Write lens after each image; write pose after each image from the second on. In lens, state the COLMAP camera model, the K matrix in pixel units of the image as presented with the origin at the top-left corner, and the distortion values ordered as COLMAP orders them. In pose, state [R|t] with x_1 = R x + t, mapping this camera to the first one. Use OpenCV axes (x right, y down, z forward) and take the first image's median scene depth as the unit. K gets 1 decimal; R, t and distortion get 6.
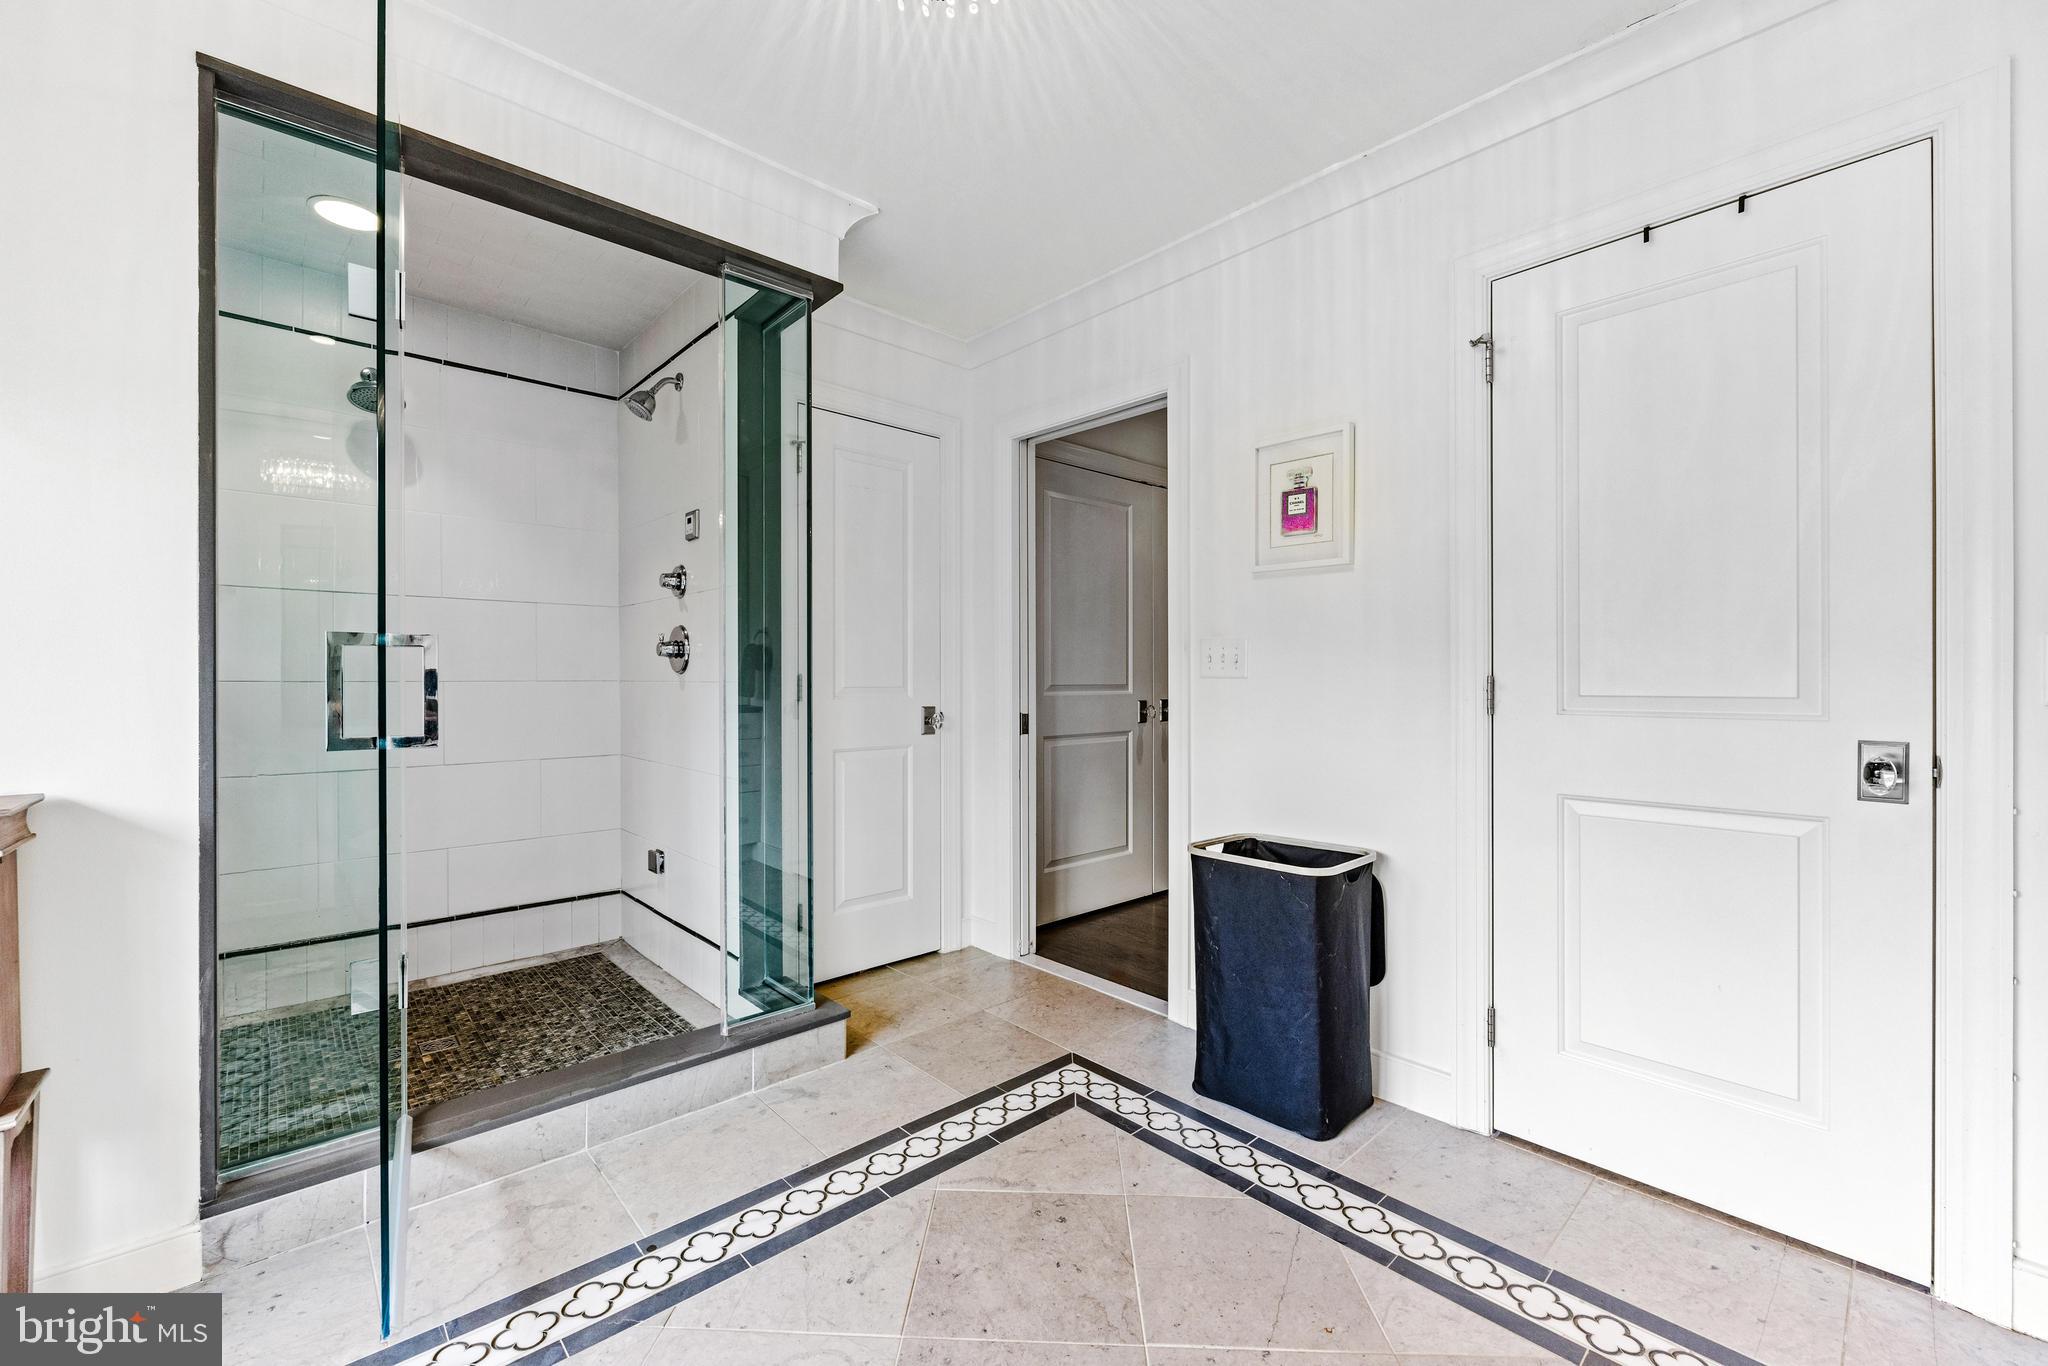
lens RADIAL K [[830.1, 0, 1023.1], [0, 830.1, 680.8], [0, 0, 1]] dist [-0.002116, 0.000153]
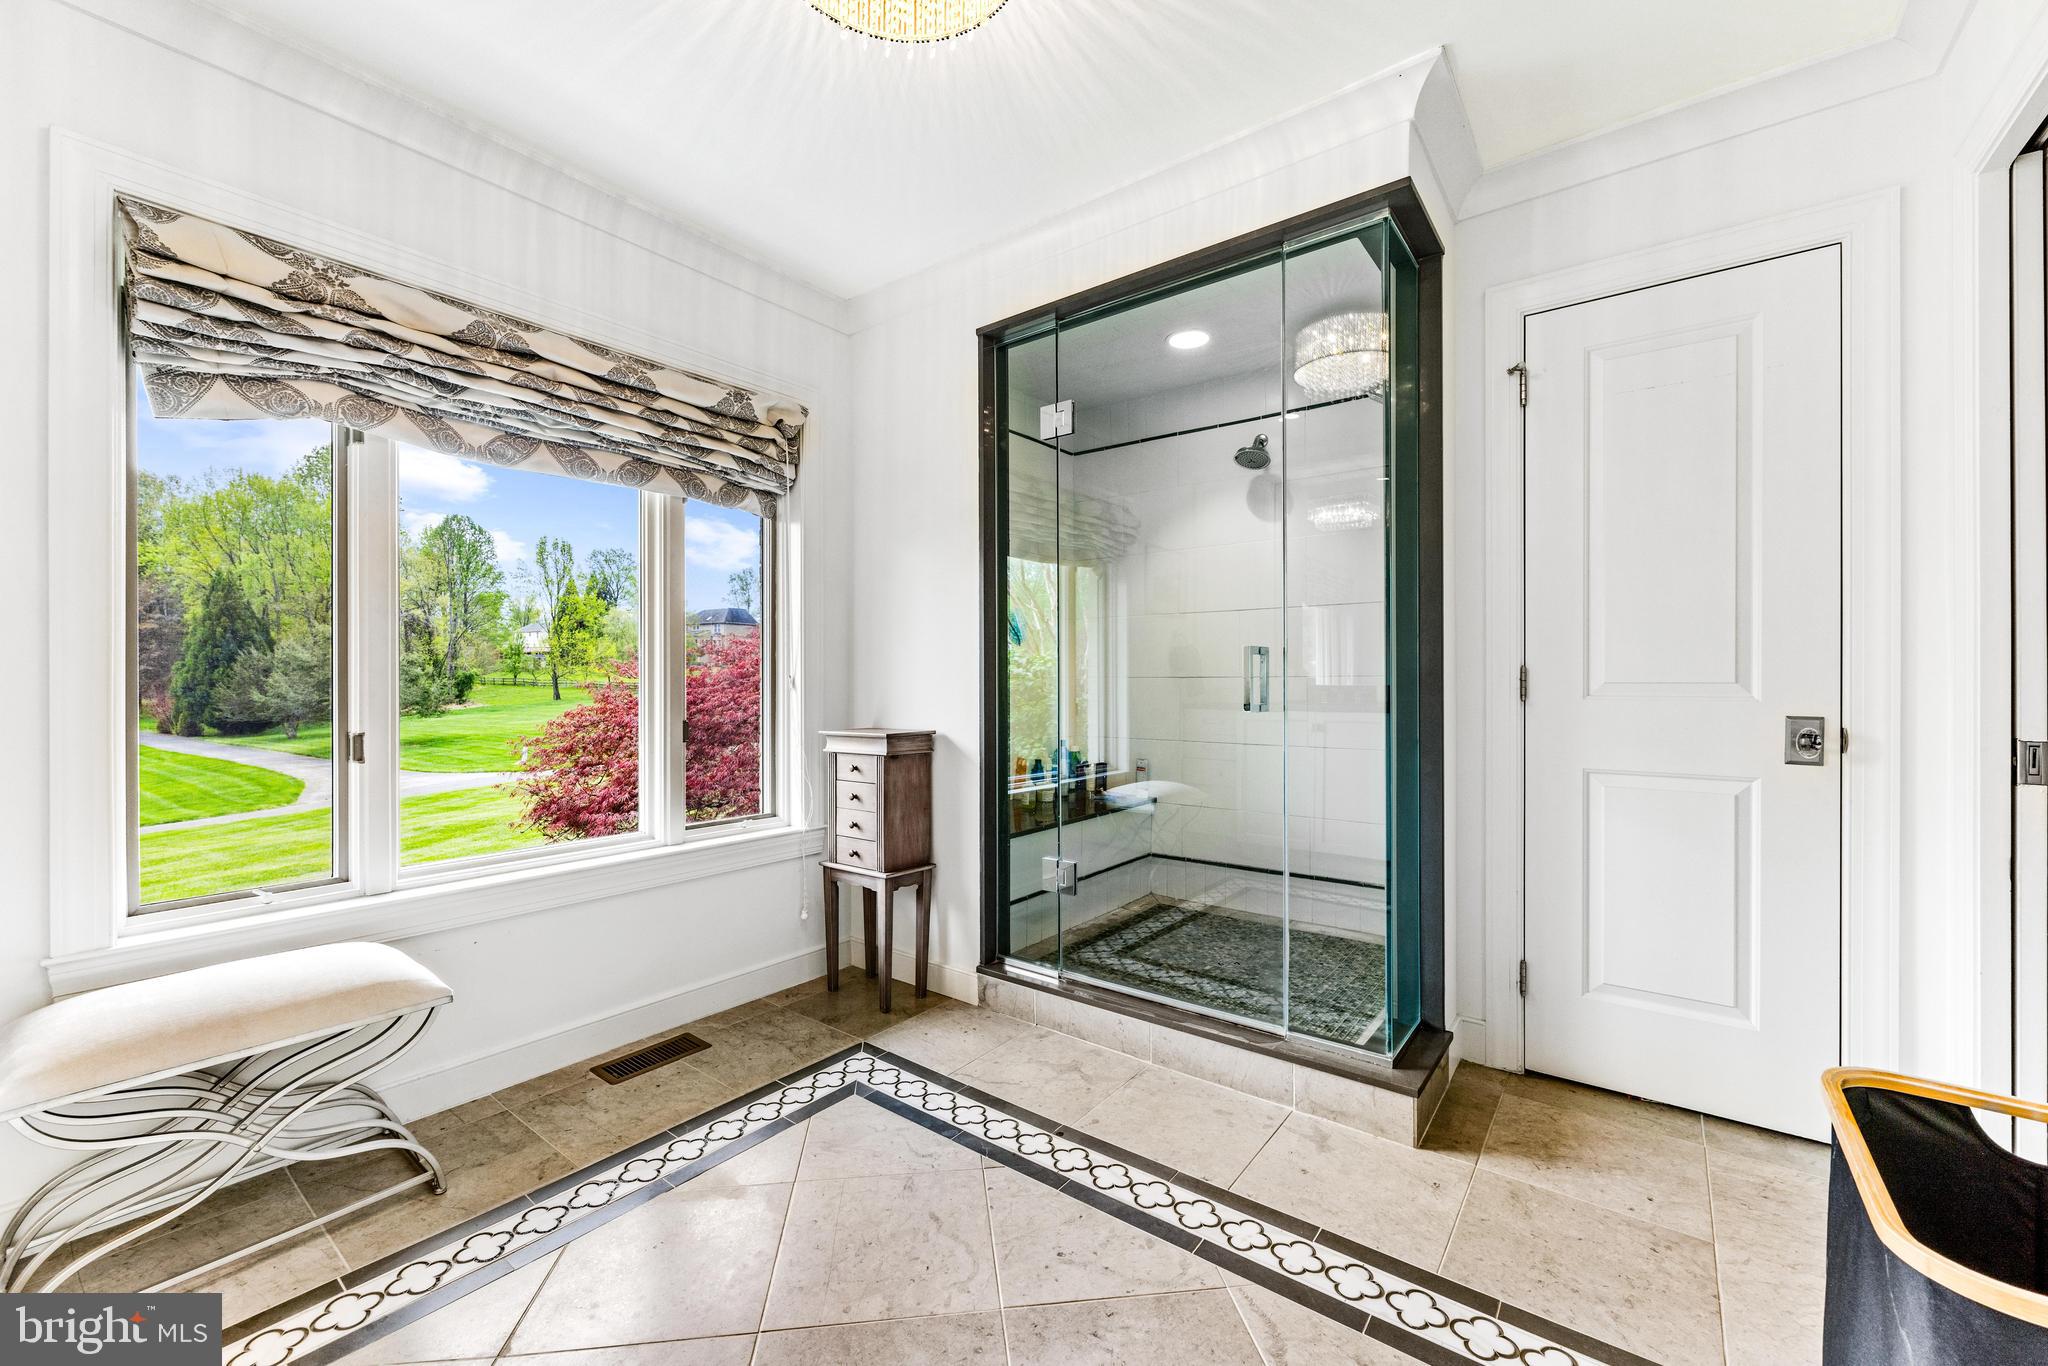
lens RADIAL K [[830.1, 0, 1020.5], [0, 830.1, 679.8], [0, 0, 1]] dist [-0.002116, 0.000153]
pose [[0.161283, 0.001067, -0.986908, 0.598238], [-0.000774, 0.999999, 0.000955, 0.008371], [0.986908, 0.000610, 0.161284, 0.589317]]
